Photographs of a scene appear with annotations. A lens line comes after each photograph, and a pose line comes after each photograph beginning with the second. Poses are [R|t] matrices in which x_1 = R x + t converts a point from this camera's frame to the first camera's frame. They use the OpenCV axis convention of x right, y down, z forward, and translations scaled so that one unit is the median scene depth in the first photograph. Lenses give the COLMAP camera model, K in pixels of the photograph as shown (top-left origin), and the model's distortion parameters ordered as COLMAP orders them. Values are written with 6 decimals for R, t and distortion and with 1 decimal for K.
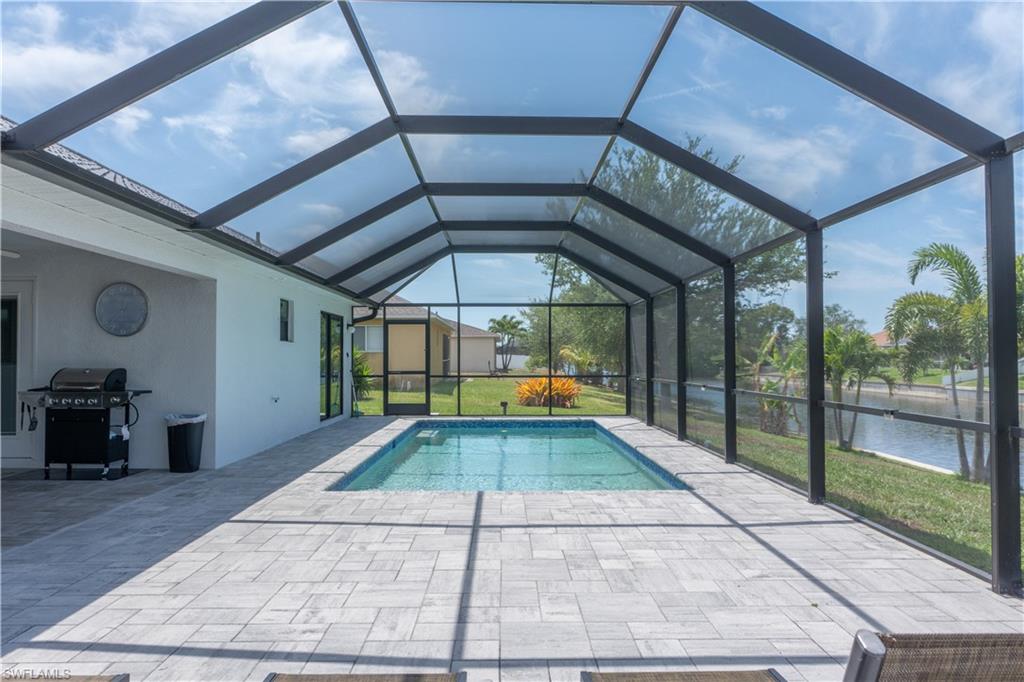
lens RADIAL K [[682.9, 0, 515.6], [0, 682.9, 339.8], [0, 0, 1]] dist [-0.007460, -0.000999]
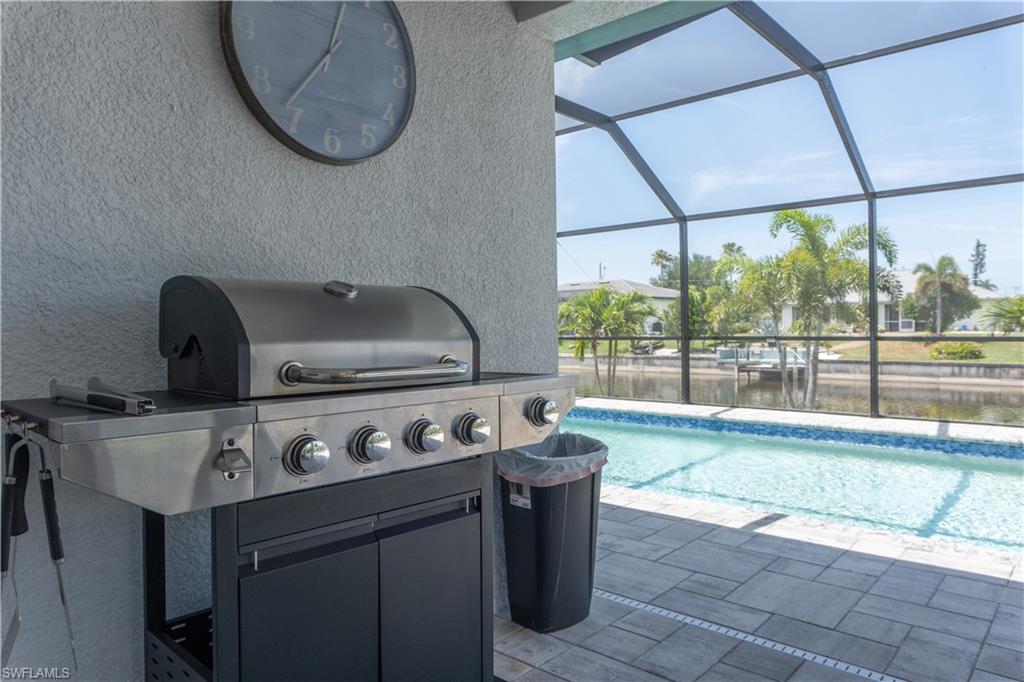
lens RADIAL K [[682.9, 0, 505.4], [0, 682.9, 346.1], [0, 0, 1]] dist [-0.007460, -0.000999]
pose [[0.682831, -0.029168, 0.729994, -0.716070], [-0.005593, 0.998965, 0.045147, 0.049796], [-0.730555, -0.034911, 0.681961, 0.782876]]
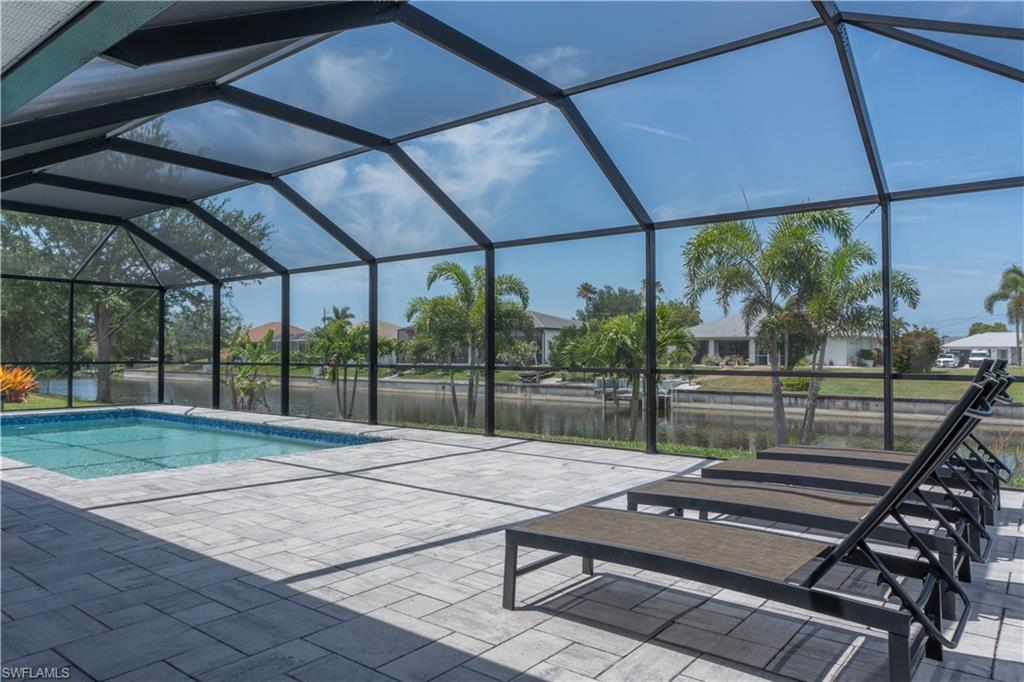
lens RADIAL K [[682.9, 0, 511.2], [0, 682.9, 338.2], [0, 0, 1]] dist [-0.007460, -0.000999]
pose [[0.630463, 0.022027, 0.775907, -0.509909], [-0.023880, 0.999675, -0.008975, 0.031973], [-0.775852, -0.012870, 0.630784, 0.035017]]
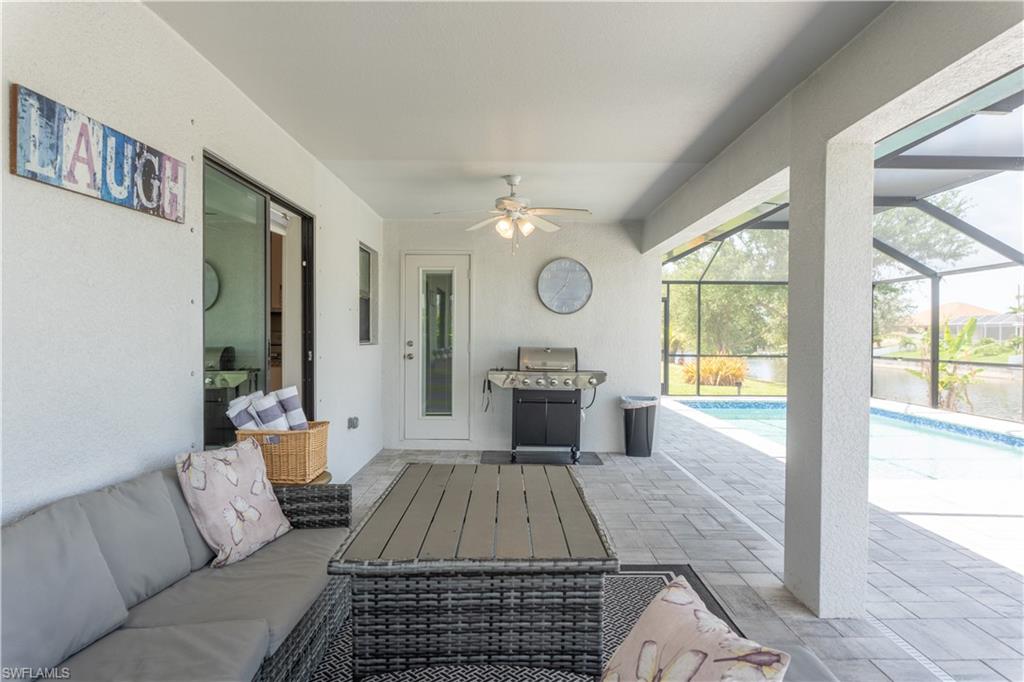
lens RADIAL K [[682.9, 0, 512.9], [0, 682.9, 338.5], [0, 0, 1]] dist [-0.007460, -0.000999]
pose [[0.999911, 0.007557, -0.010965, -0.639434], [-0.007191, 0.999429, 0.033014, -0.001977], [0.011208, -0.032932, 0.999395, 0.039495]]
